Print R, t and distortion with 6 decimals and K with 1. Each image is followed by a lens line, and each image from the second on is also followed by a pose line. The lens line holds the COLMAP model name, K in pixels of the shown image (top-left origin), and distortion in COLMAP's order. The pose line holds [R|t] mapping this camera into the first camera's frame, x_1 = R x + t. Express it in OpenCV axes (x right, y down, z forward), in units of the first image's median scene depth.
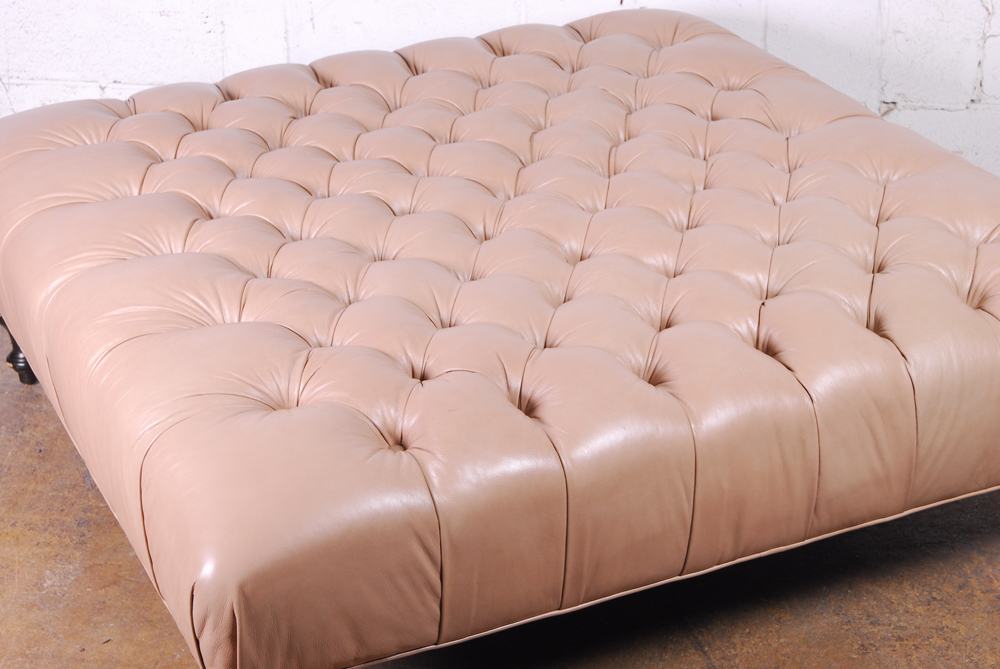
lens RADIAL K [[2028.1, 0, 500.0], [0, 2028.1, 334.5], [0, 0, 1]] dist [0.080277, -0.054177]
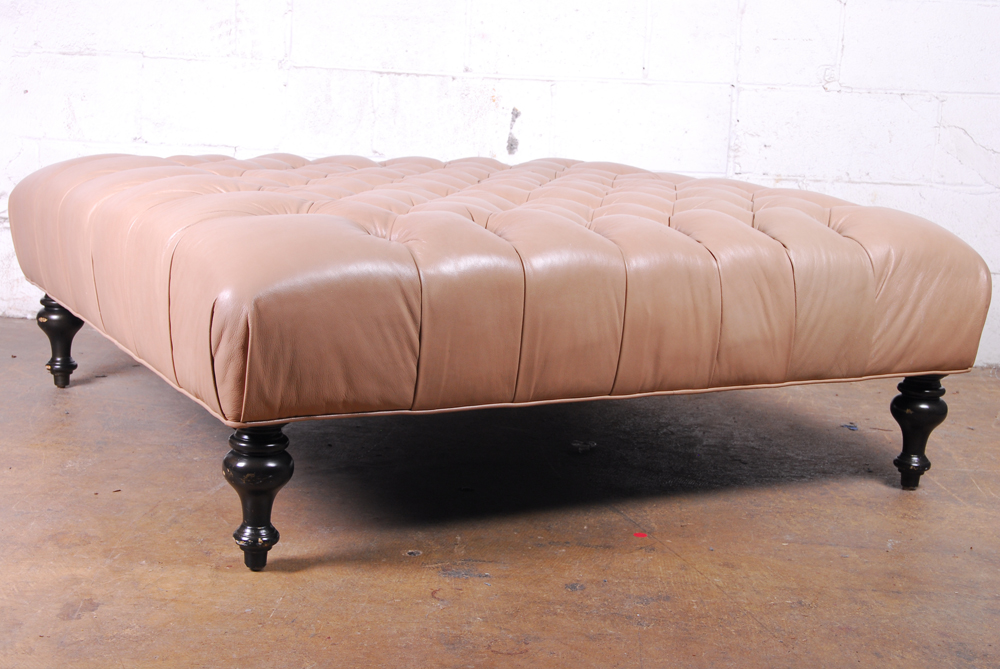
lens RADIAL K [[1482.0, 0, 500.0], [0, 1482.0, 334.5], [0, 0, 1]] dist [0.017128, 0.004950]
pose [[0.996807, 0.045157, 0.065847, -0.035552], [-0.024098, 0.956395, -0.291082, 0.333392], [-0.076120, 0.288566, 0.954429, 0.146955]]
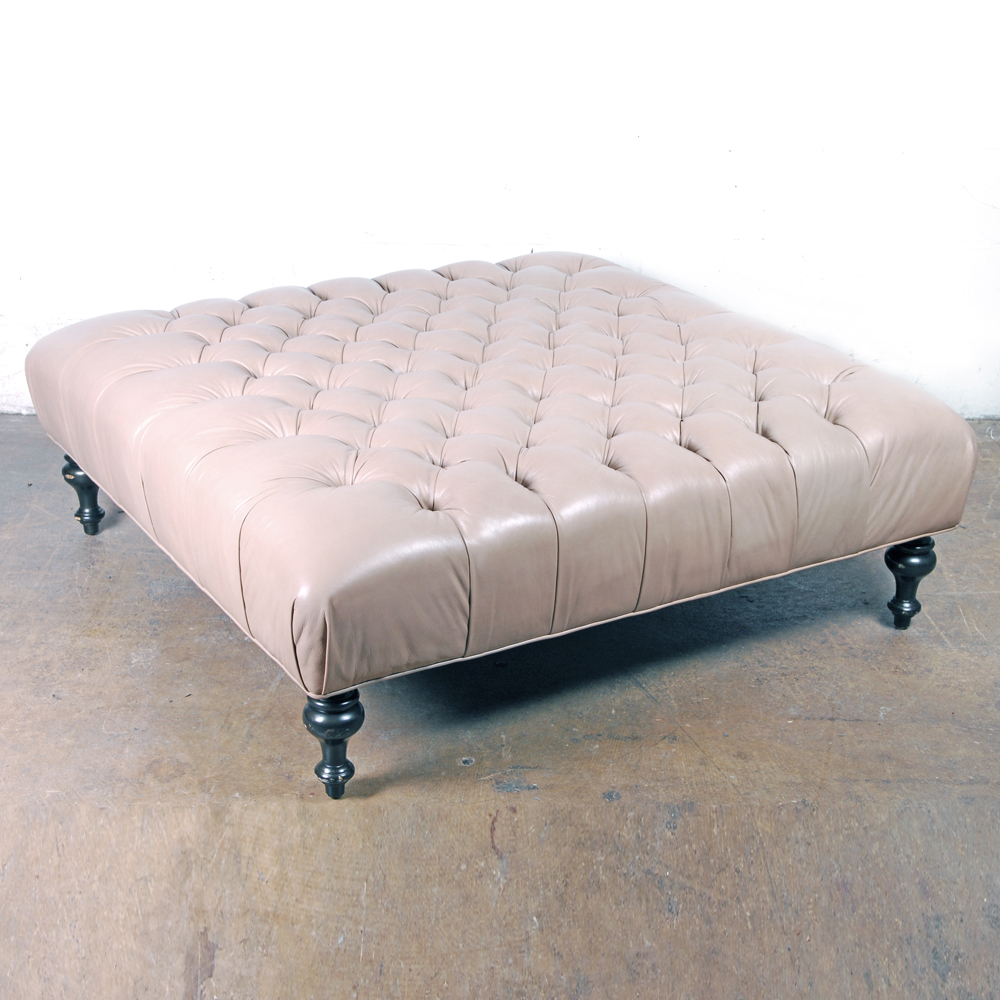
lens RADIAL K [[1712.0, 0, 515.8], [0, 1712.0, 498.5], [0, 0, 1]] dist [0.020034, 0.015874]
pose [[0.994366, -0.019264, 0.104233, -0.104447], [0.028176, 0.996007, -0.084717, 0.133857], [-0.102184, 0.087177, 0.990938, -0.127563]]
